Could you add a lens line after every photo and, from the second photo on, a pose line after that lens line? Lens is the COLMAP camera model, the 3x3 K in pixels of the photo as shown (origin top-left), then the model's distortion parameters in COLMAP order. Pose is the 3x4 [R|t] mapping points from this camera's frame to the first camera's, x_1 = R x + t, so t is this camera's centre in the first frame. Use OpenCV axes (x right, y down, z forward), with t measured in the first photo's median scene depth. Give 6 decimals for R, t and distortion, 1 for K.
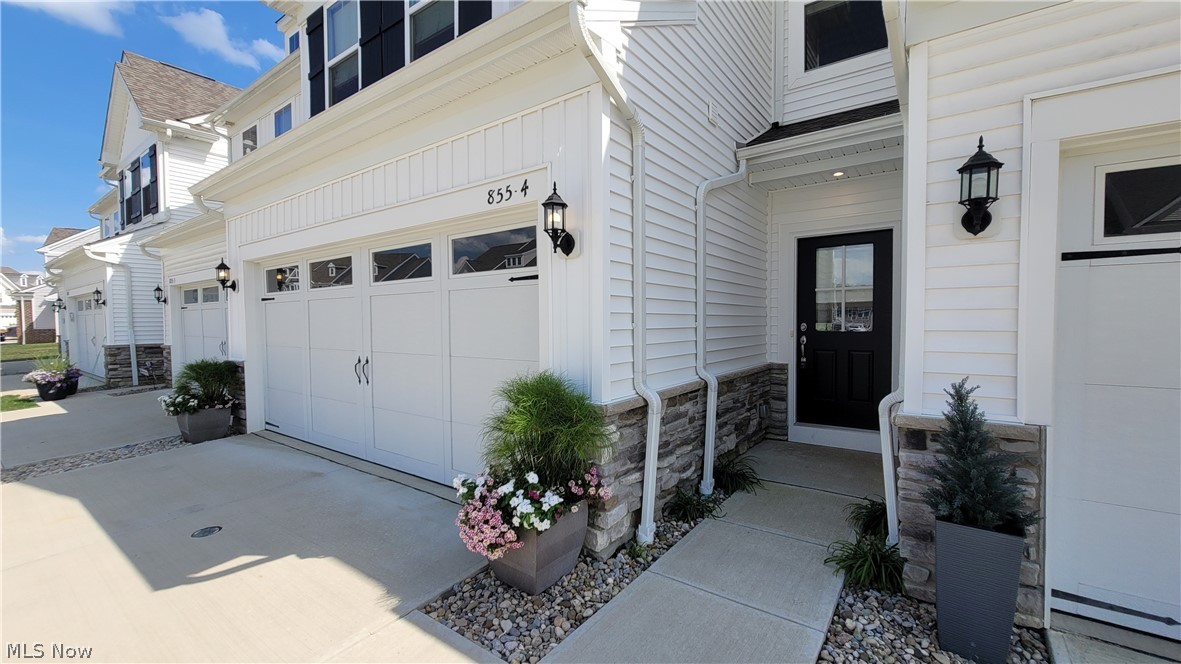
lens RADIAL K [[480.2, 0, 593.6], [0, 480.2, 335.7], [0, 0, 1]] dist [-0.000692, 0.000159]
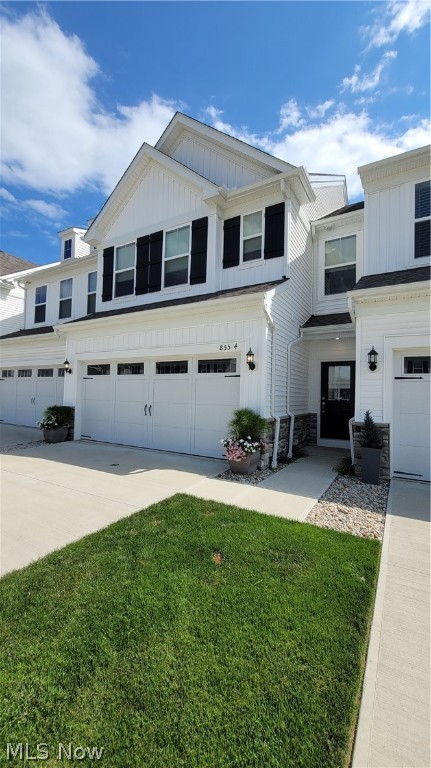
lens RADIAL K [[312.3, 0, 218.2], [0, 312.3, 385.0], [0, 0, 1]] dist [-0.000692, 0.000159]
pose [[0.993946, 0.036160, 0.103744, -0.405080], [-0.029193, 0.997264, -0.067911, 0.058149], [-0.105916, 0.064472, 0.992283, -0.807718]]
